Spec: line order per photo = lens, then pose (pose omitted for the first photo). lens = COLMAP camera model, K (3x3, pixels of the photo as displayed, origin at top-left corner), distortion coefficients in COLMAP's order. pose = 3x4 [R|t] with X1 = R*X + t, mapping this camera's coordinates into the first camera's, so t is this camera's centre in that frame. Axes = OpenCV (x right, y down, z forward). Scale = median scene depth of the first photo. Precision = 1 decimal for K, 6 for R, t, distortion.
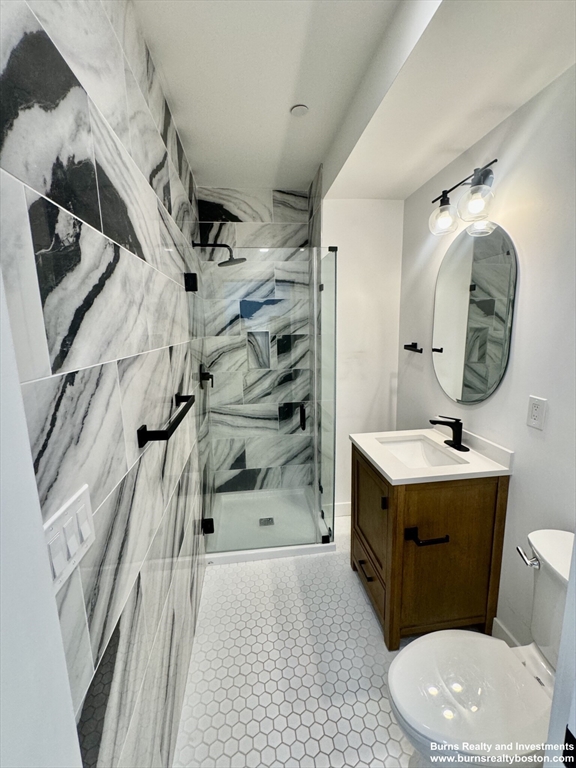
lens RADIAL K [[331.0, 0, 289.2], [0, 331.0, 381.3], [0, 0, 1]] dist [-0.004070, 0.000388]
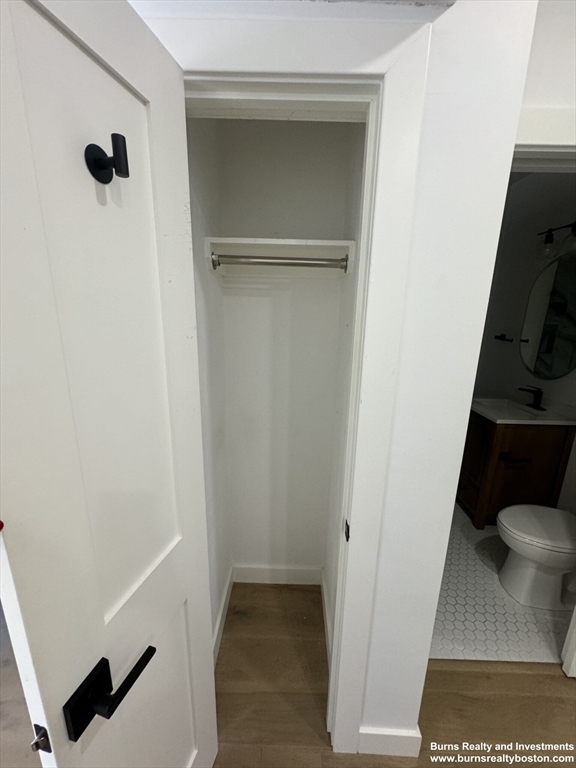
lens RADIAL K [[305.2, 0, 287.9], [0, 305.2, 381.9], [0, 0, 1]] dist [-0.003265, 0.000476]
pose [[0.989336, 0.077712, -0.123185, -0.306825], [-0.069164, 0.994988, 0.072215, 0.045502], [0.128179, -0.062925, 0.989753, -0.341178]]
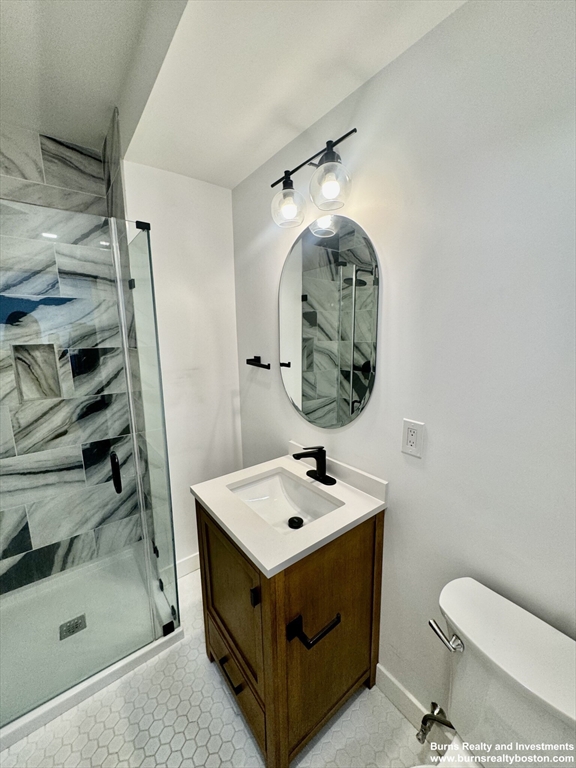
lens RADIAL K [[305.2, 0, 290.6], [0, 305.2, 384.9], [0, 0, 1]] dist [-0.003265, 0.000476]
pose [[0.858827, -0.077870, 0.506313, 0.041149], [0.079844, 0.996648, 0.017848, -0.046360], [-0.506005, 0.025097, 0.862165, 0.253940]]
